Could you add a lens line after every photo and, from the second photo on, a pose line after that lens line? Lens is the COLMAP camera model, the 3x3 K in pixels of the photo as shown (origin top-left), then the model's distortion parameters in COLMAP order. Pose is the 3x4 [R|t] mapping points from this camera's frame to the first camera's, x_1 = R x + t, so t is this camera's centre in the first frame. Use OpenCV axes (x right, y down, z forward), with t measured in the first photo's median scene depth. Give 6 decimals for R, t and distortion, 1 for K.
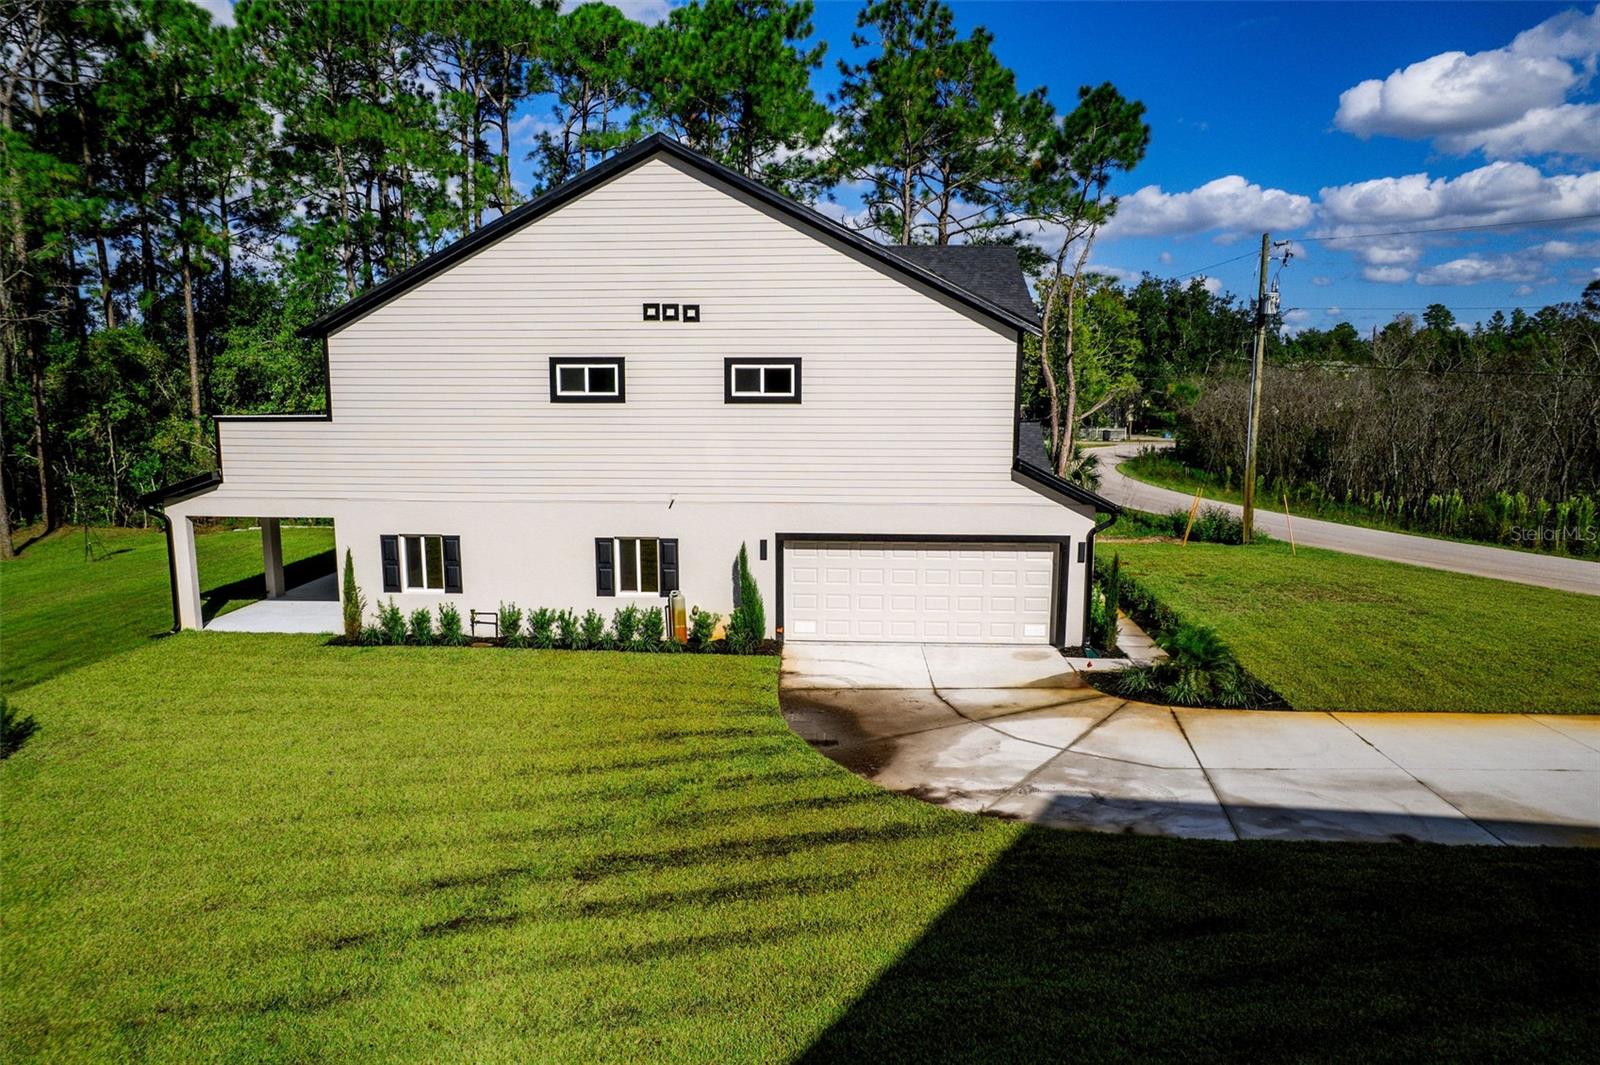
lens RADIAL K [[1012.1, 0, 802.3], [0, 1012.1, 540.6], [0, 0, 1]] dist [-0.090191, 0.078915]
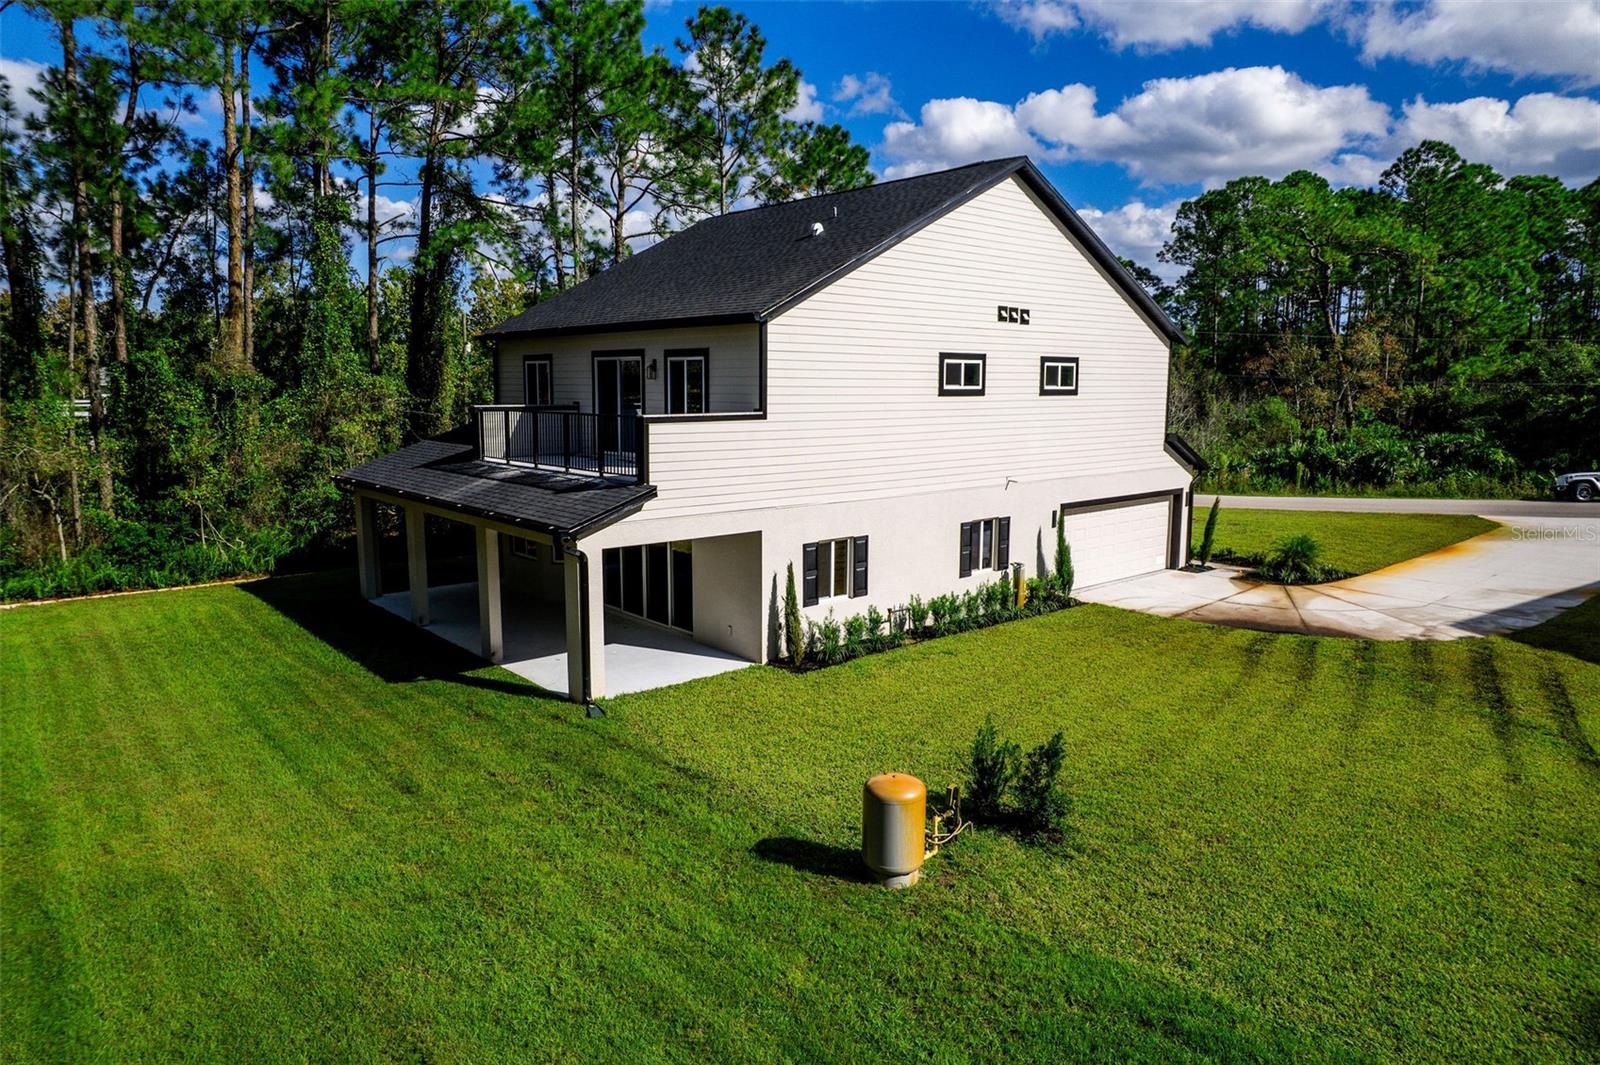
lens RADIAL K [[1027.5, 0, 805.0], [0, 1027.5, 532.9], [0, 0, 1]] dist [-0.081958, 0.076347]
pose [[0.719745, -0.104489, 0.686331, -1.094374], [0.108036, 0.993423, 0.037946, -0.052670], [-0.685781, 0.046837, 0.726299, 0.338278]]
